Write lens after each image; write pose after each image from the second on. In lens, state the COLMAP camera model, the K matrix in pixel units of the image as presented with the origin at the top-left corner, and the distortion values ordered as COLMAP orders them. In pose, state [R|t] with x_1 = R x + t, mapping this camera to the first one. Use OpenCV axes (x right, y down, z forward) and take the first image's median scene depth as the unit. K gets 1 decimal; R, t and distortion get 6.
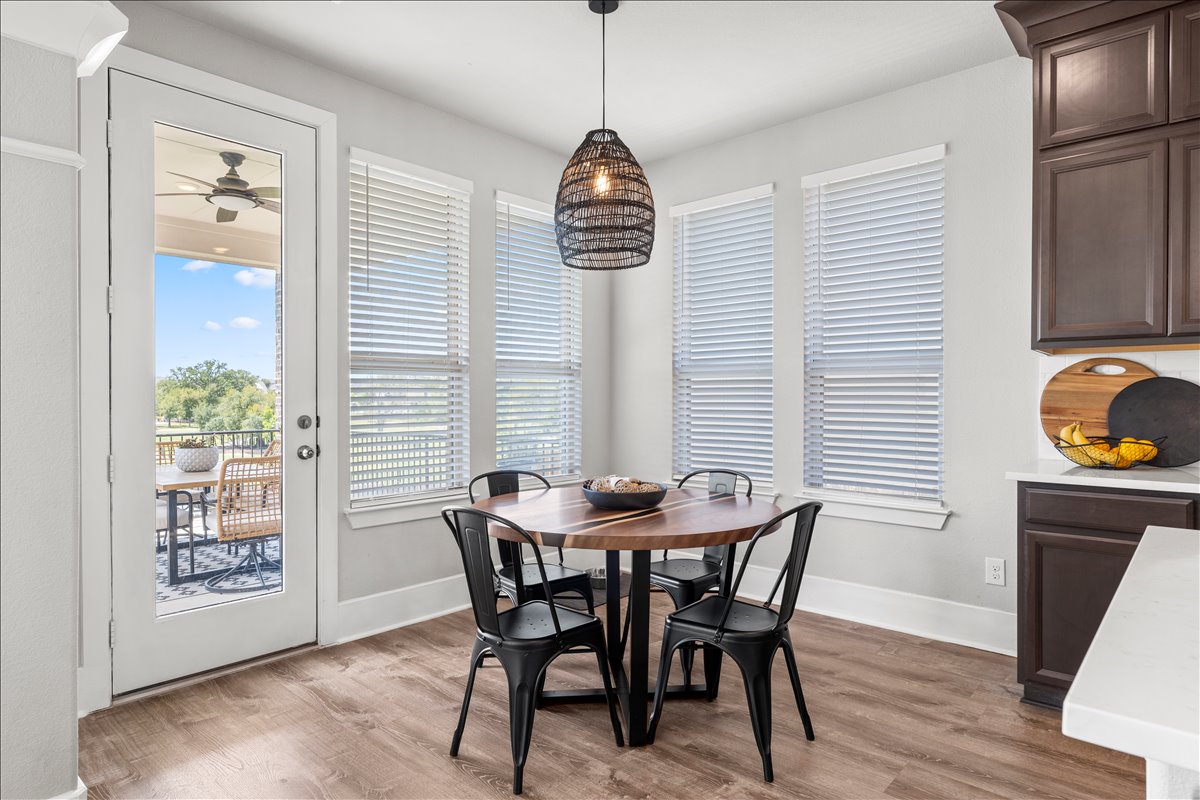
lens RADIAL K [[677.5, 0, 600.0], [0, 677.5, 400.0], [0, 0, 1]] dist [0.001038, -0.000327]
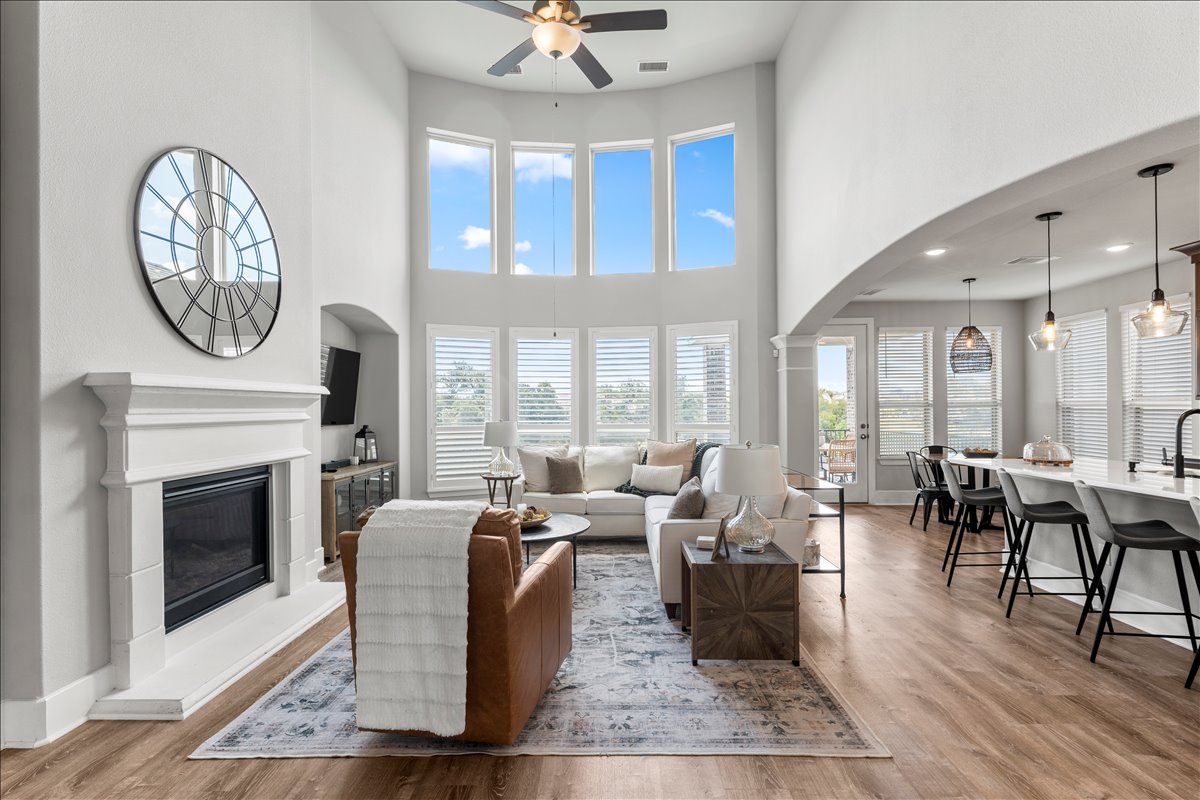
lens RADIAL K [[556.1, 0, 600.0], [0, 556.1, 400.0], [0, 0, 1]] dist [0.001558, 0.000183]
pose [[0.662641, -0.011348, -0.748851, 0.601367], [0.003954, 0.999924, -0.011654, -0.056422], [0.748926, 0.004761, 0.662636, -1.419905]]
